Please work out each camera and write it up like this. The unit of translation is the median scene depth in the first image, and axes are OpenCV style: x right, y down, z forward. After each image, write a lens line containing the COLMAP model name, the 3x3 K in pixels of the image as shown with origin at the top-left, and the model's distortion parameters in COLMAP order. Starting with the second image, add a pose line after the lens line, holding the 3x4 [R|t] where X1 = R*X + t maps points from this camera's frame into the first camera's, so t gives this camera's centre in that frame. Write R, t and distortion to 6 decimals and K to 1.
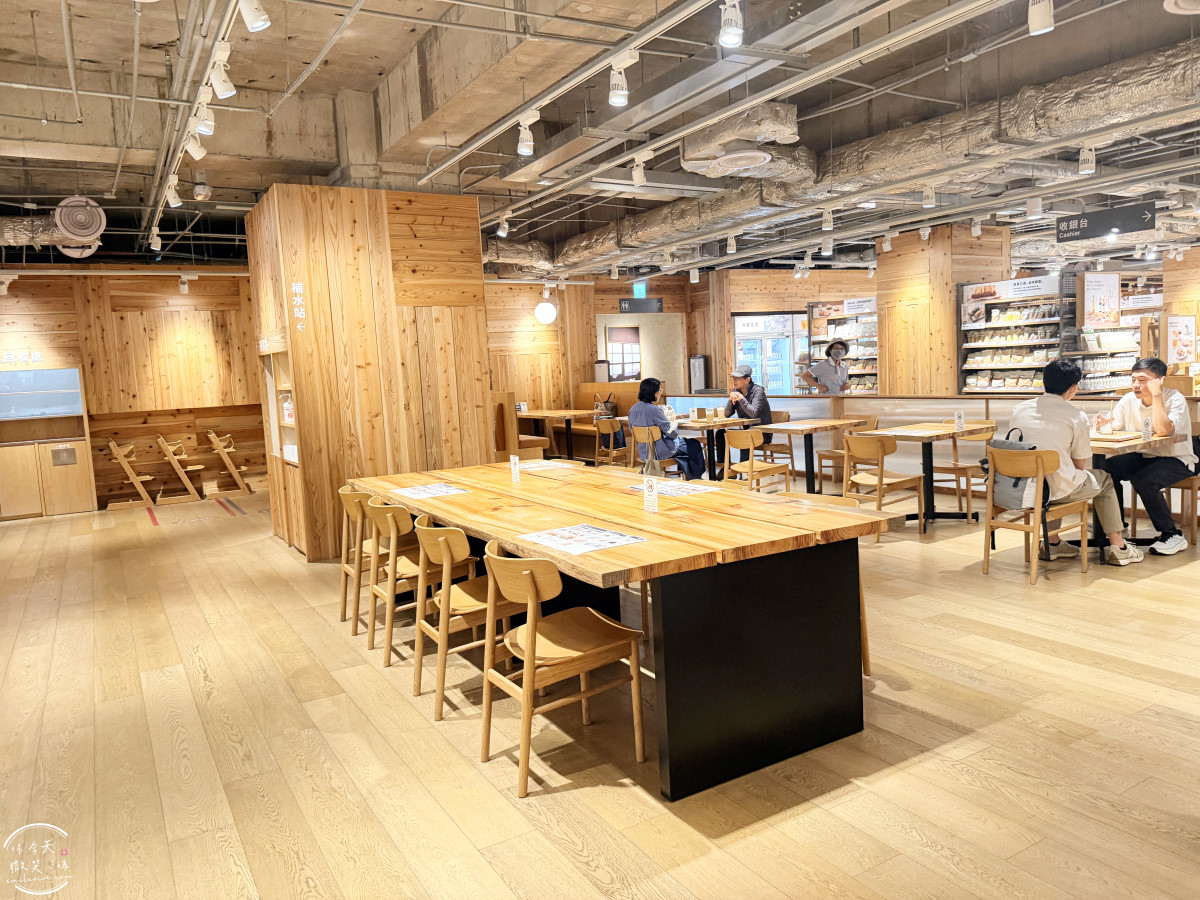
lens RADIAL K [[842.2, 0, 595.7], [0, 842.2, 445.7], [0, 0, 1]] dist [0.091593, -0.137510]
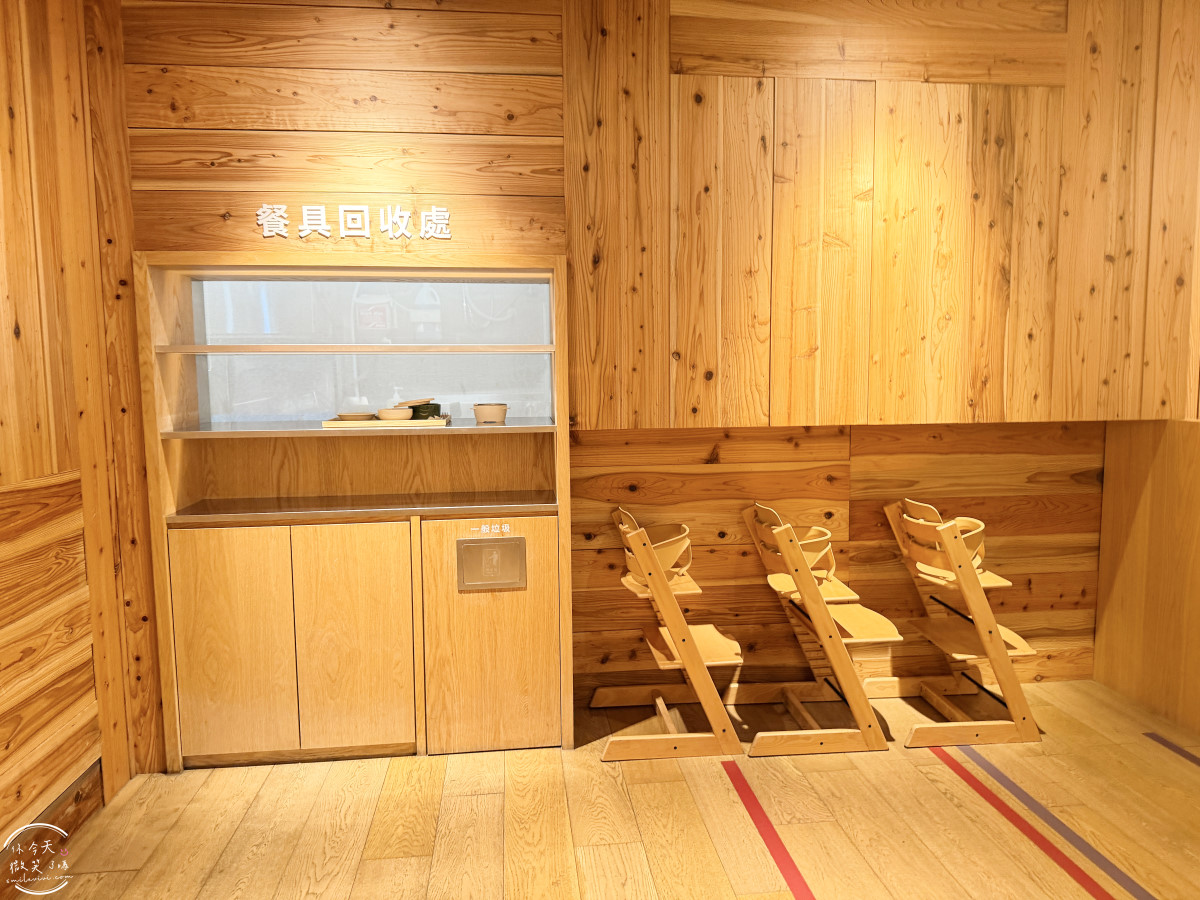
lens RADIAL K [[844.5, 0, 597.3], [0, 844.5, 455.6], [0, 0, 1]] dist [0.146920, -0.271979]
pose [[0.907202, 0.084302, -0.412162, -0.460455], [-0.075874, 0.996438, 0.036802, -0.038966], [0.413796, -0.002115, 0.910367, 0.730930]]
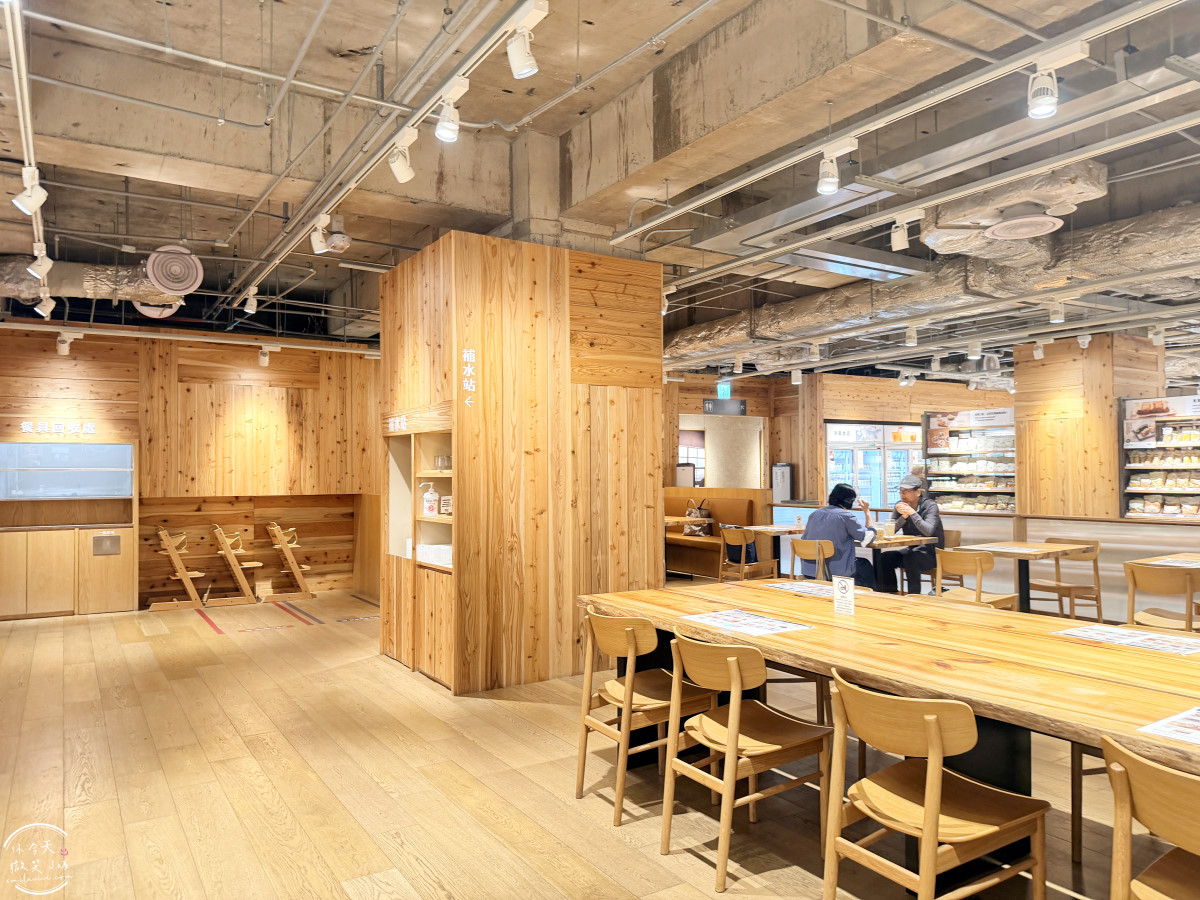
lens RADIAL K [[844.5, 0, 597.3], [0, 844.5, 455.6], [0, 0, 1]] dist [0.146920, -0.271979]
pose [[0.998711, 0.047021, 0.019134, -0.148382], [-0.044521, 0.992373, -0.114955, 0.000883], [-0.024394, 0.113955, 0.993186, 0.117302]]
